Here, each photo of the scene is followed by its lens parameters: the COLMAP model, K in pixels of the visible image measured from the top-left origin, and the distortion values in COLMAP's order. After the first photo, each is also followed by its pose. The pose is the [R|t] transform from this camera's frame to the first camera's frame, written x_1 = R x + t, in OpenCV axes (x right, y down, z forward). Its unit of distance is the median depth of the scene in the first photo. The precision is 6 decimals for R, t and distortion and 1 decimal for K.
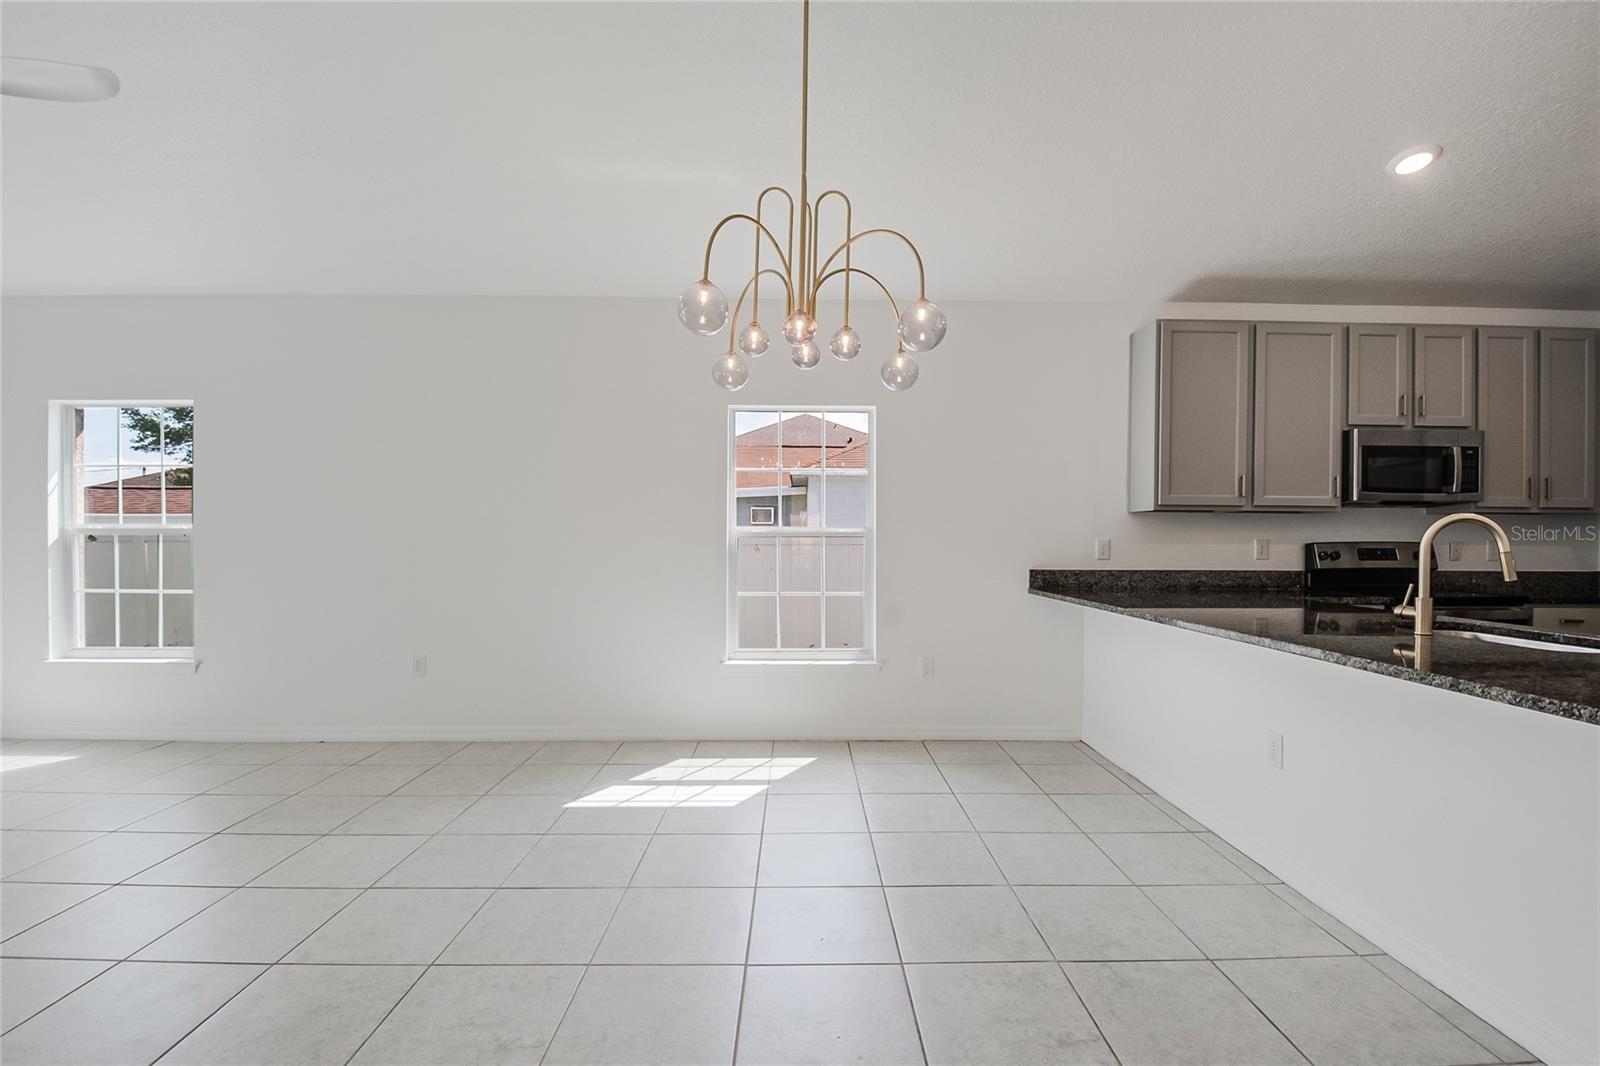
lens RADIAL K [[706.0, 0, 809.4], [0, 706.0, 547.3], [0, 0, 1]] dist [0.008399, -0.013939]
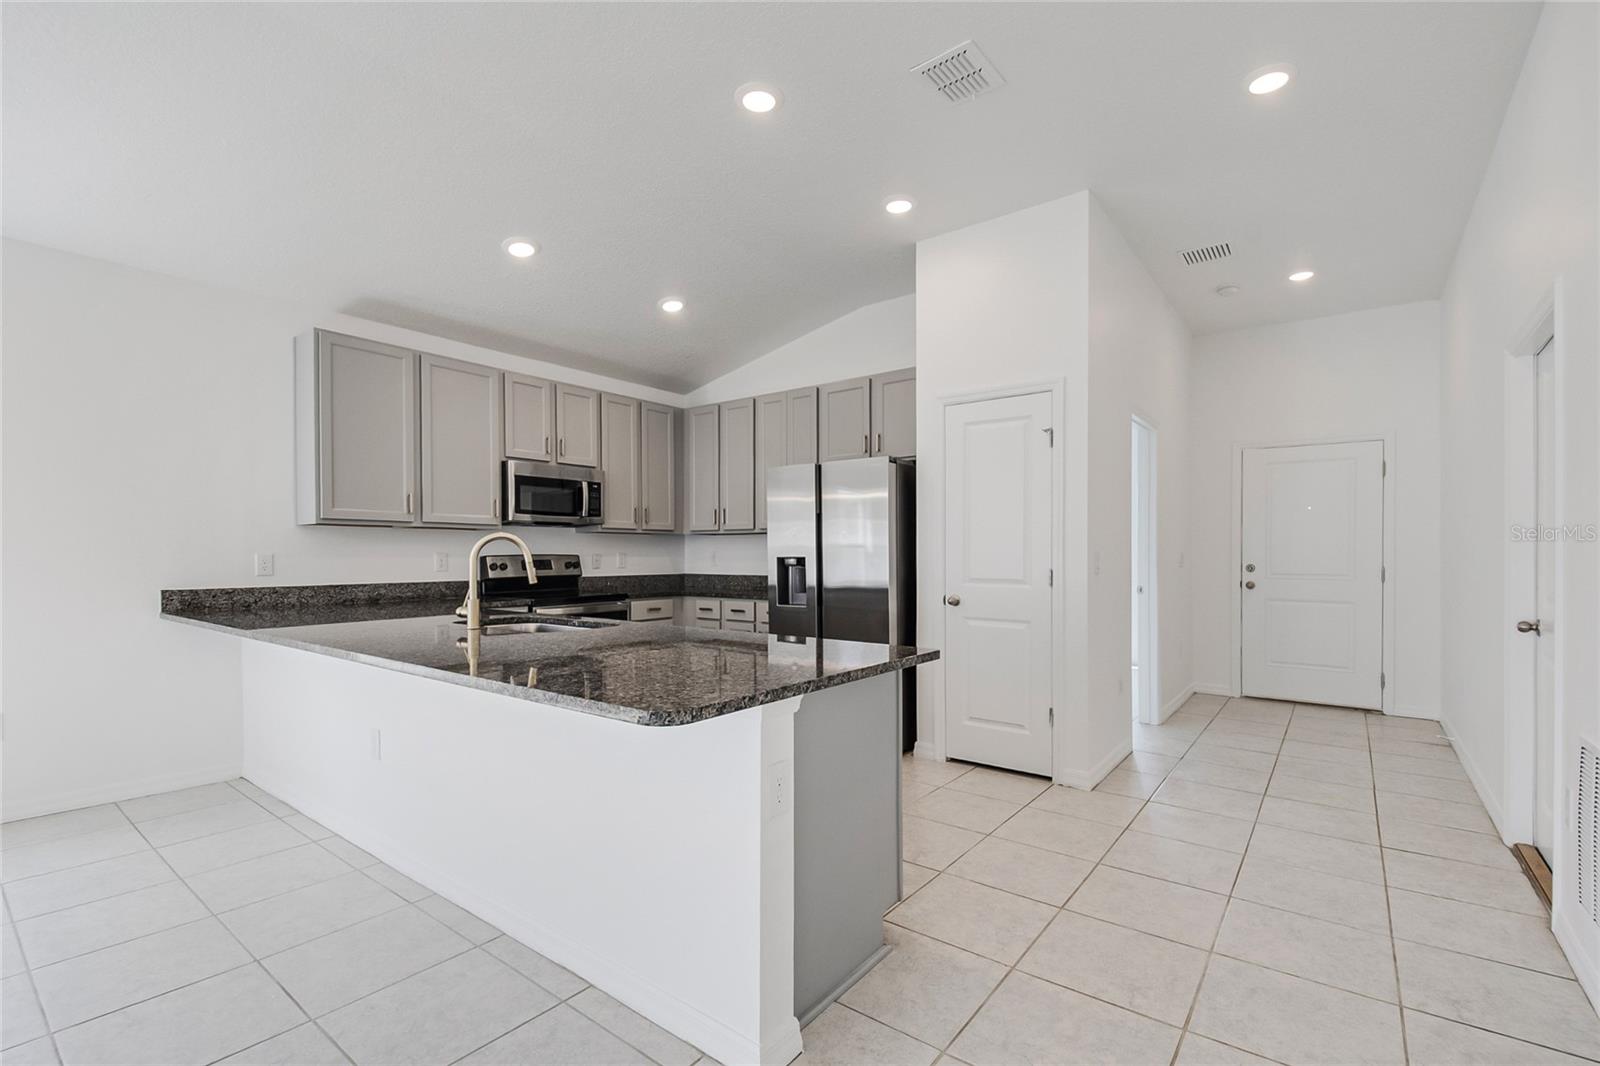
lens RADIAL K [[706.0, 0, 811.7], [0, 706.0, 567.2], [0, 0, 1]] dist [0.008399, -0.013939]
pose [[0.622205, -0.019991, 0.782599, 0.140595], [0.012587, 0.999800, 0.015533, 0.000952], [-0.782753, 0.000186, 0.622332, -0.133659]]
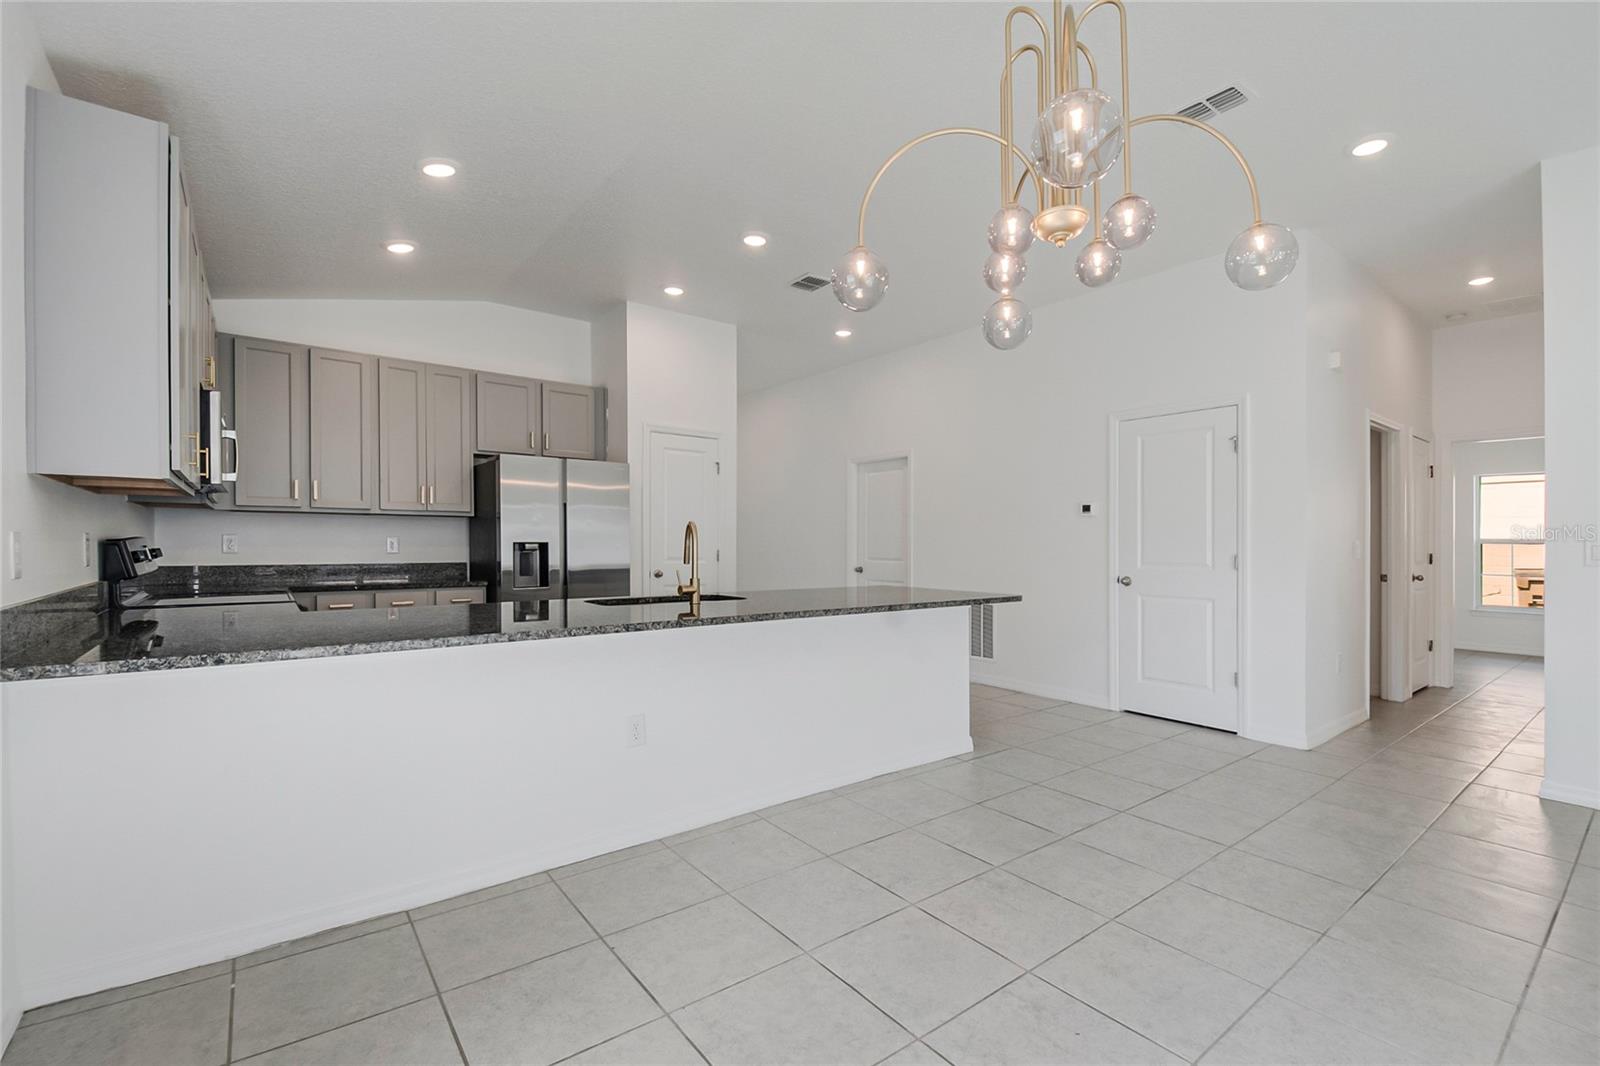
lens RADIAL K [[706.0, 0, 814.6], [0, 706.0, 549.3], [0, 0, 1]] dist [0.008399, -0.013939]
pose [[-0.605577, -0.016265, 0.795621, -0.224160], [0.000352, 0.999786, 0.020707, -0.010095], [-0.795787, 0.012820, -0.605441, 0.881617]]
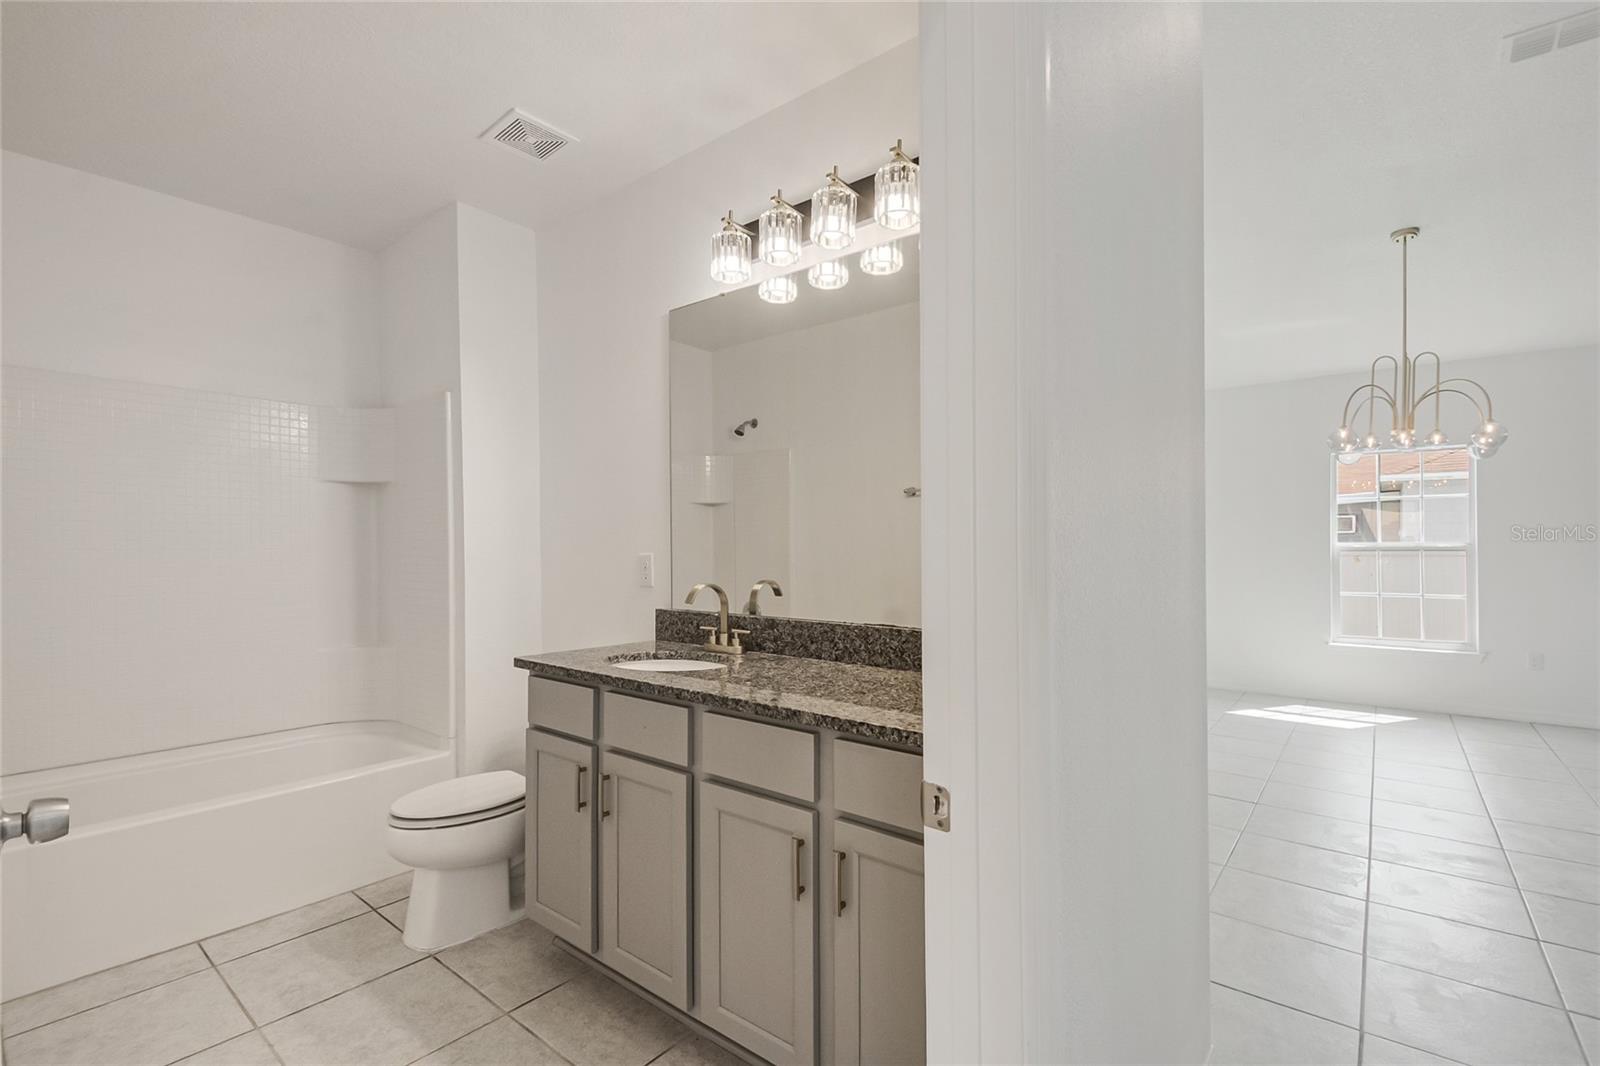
lens RADIAL K [[706.0, 0, 828.7], [0, 706.0, 551.2], [0, 0, 1]] dist [0.008399, -0.013939]
pose [[0.775861, -0.006477, -0.630870, -0.008920], [0.000666, 0.999955, -0.009447, -0.002260], [0.630903, 0.006910, 0.775831, -0.697199]]
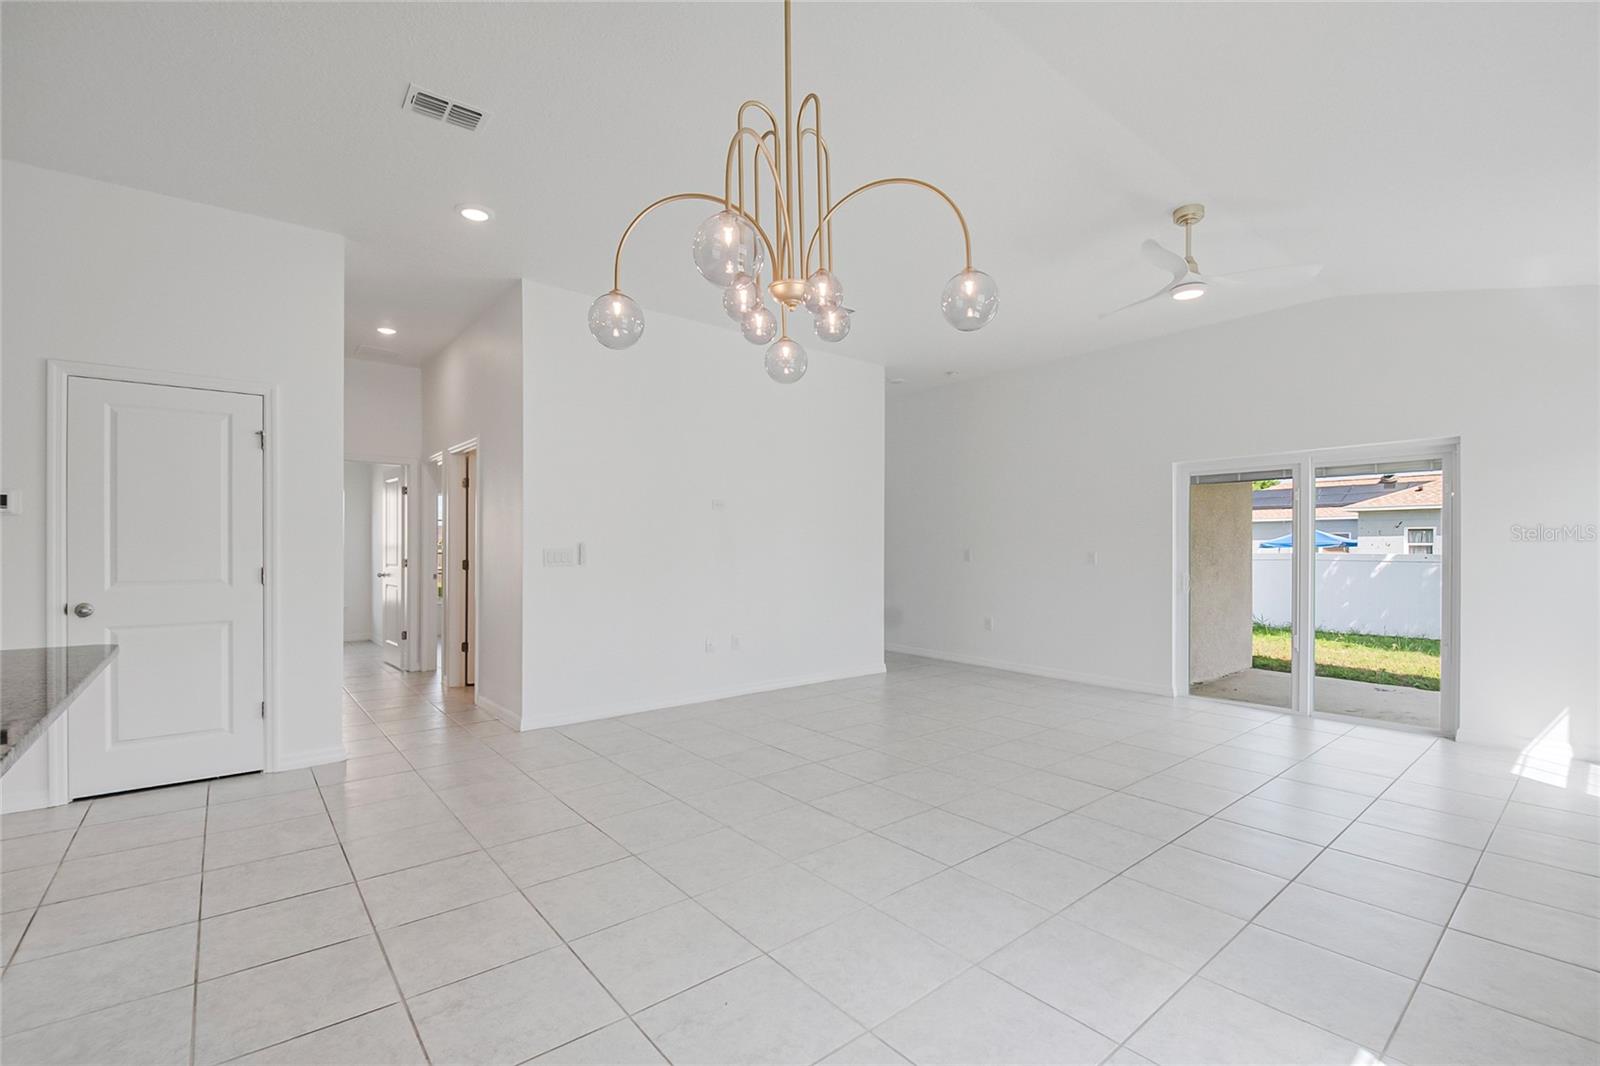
lens RADIAL K [[706.0, 0, 804.4], [0, 706.0, 541.7], [0, 0, 1]] dist [0.008399, -0.013939]
pose [[-0.778139, -0.008449, -0.628036, 0.262798], [-0.010144, 0.999948, -0.000884, -0.018605], [0.628011, 0.005683, -0.778184, 0.902340]]
